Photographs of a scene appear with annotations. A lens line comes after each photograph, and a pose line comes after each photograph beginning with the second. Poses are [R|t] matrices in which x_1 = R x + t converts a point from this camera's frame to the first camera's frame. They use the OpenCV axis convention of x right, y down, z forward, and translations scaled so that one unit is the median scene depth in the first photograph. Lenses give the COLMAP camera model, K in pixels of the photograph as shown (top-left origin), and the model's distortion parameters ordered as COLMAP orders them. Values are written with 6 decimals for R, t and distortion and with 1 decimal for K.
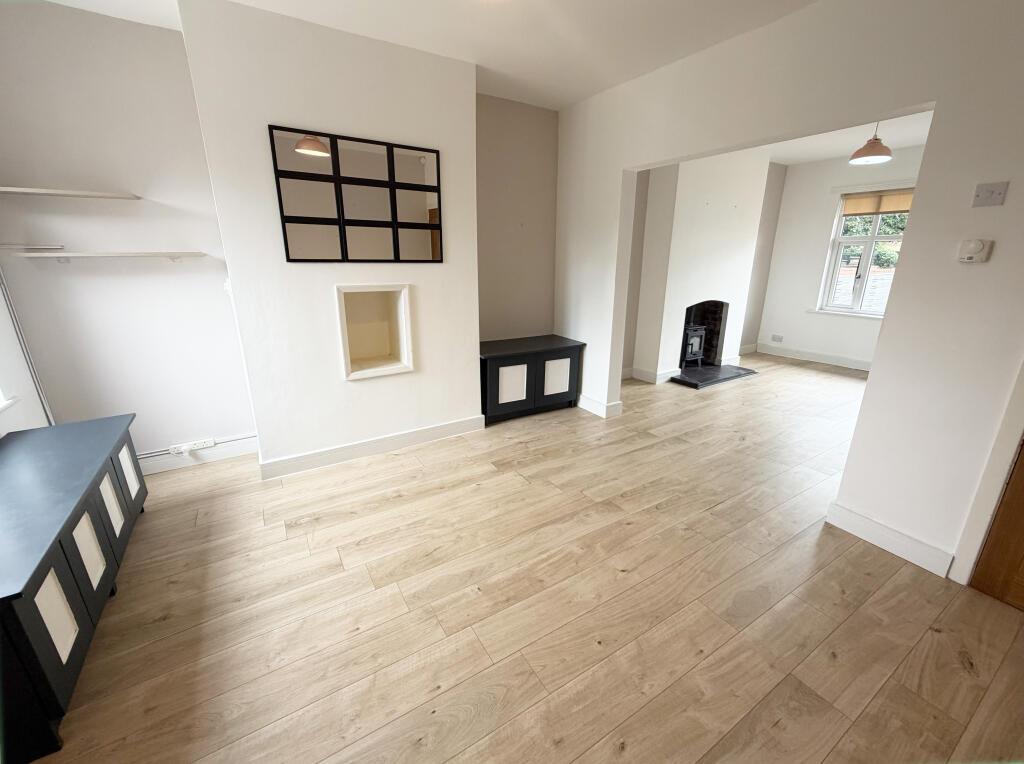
lens RADIAL K [[417.6, 0, 519.0], [0, 417.6, 379.5], [0, 0, 1]] dist [-0.004070, -0.000623]
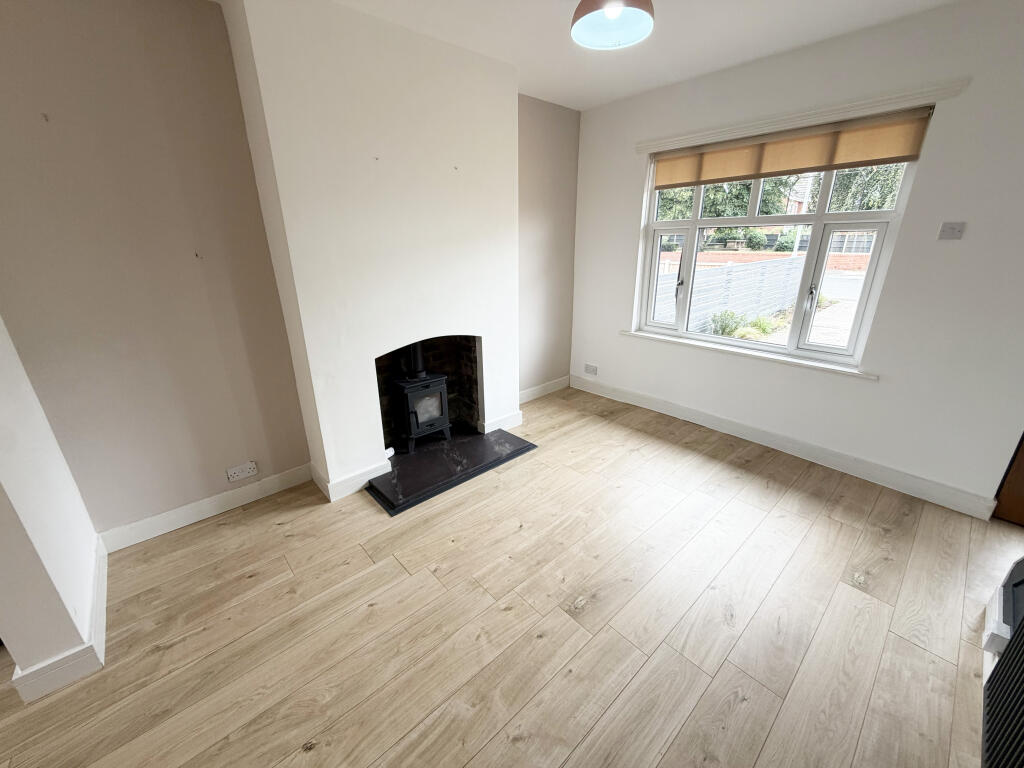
lens RADIAL K [[417.6, 0, 503.9], [0, 417.6, 387.6], [0, 0, 1]] dist [-0.004070, -0.000623]
pose [[0.983799, -0.072821, 0.163818, 0.423944], [0.065263, 0.996561, 0.051064, -0.134751], [-0.166973, -0.039545, 0.985168, 0.393315]]
